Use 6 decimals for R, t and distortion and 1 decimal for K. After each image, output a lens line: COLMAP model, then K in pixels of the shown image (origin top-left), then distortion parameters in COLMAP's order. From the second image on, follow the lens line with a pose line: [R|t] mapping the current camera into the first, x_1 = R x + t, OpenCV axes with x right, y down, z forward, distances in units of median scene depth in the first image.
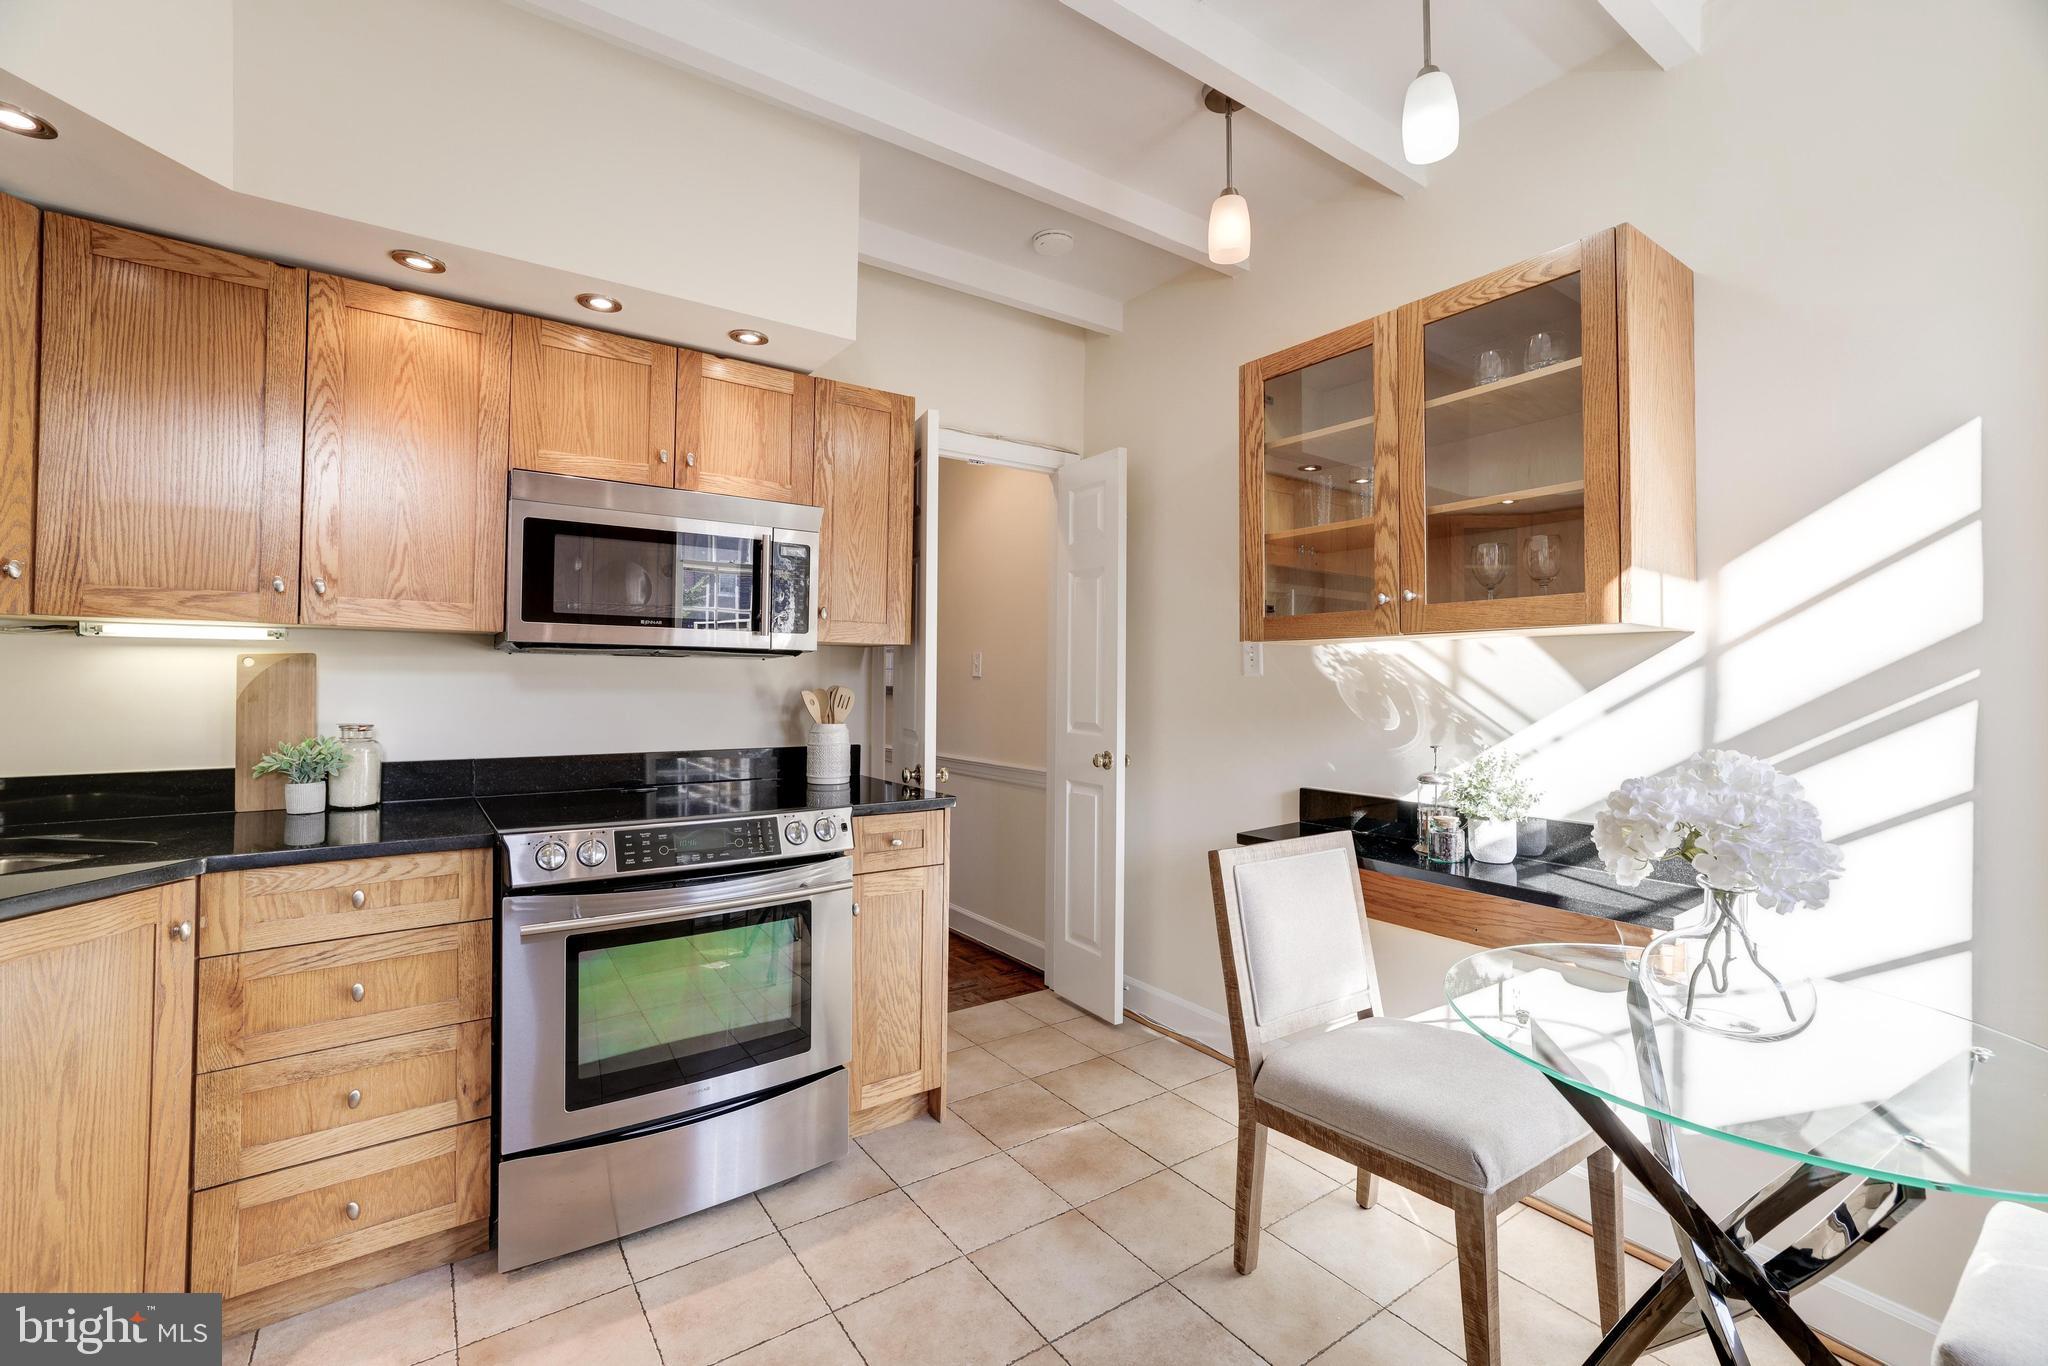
lens RADIAL K [[887.0, 0, 1022.5], [0, 887.0, 661.7], [0, 0, 1]] dist [-0.020862, 0.014861]
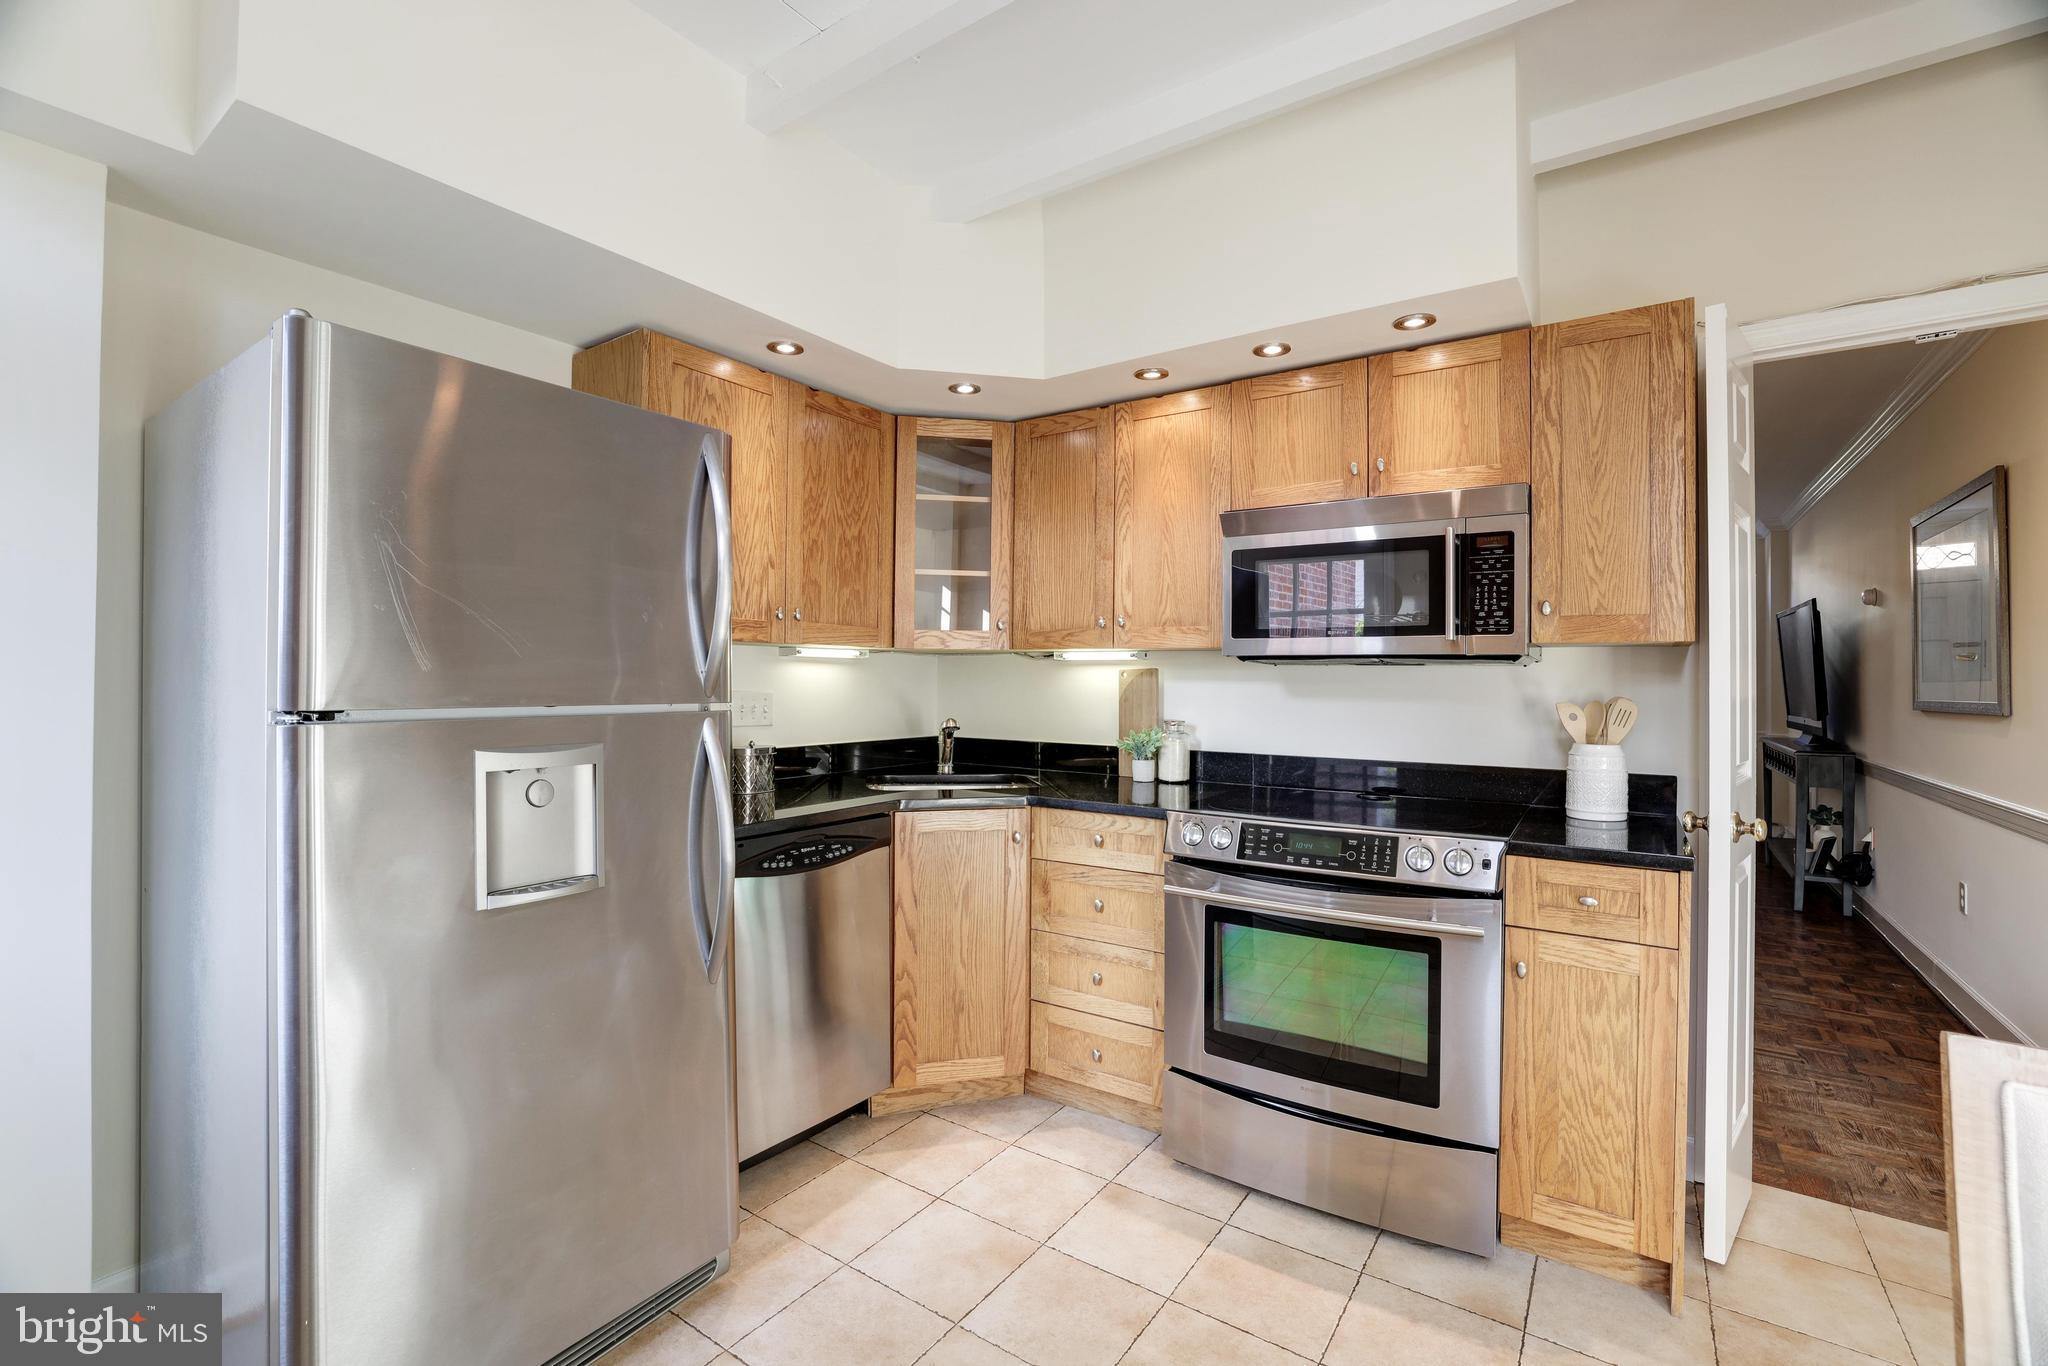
lens RADIAL K [[890.7, 0, 1027.4], [0, 890.7, 668.8], [0, 0, 1]] dist [-0.046576, 0.017243]
pose [[0.345120, -0.017827, -0.938389, 0.456966], [0.010598, 0.999830, -0.015096, 0.010359], [0.938499, -0.004735, 0.345250, 0.325403]]
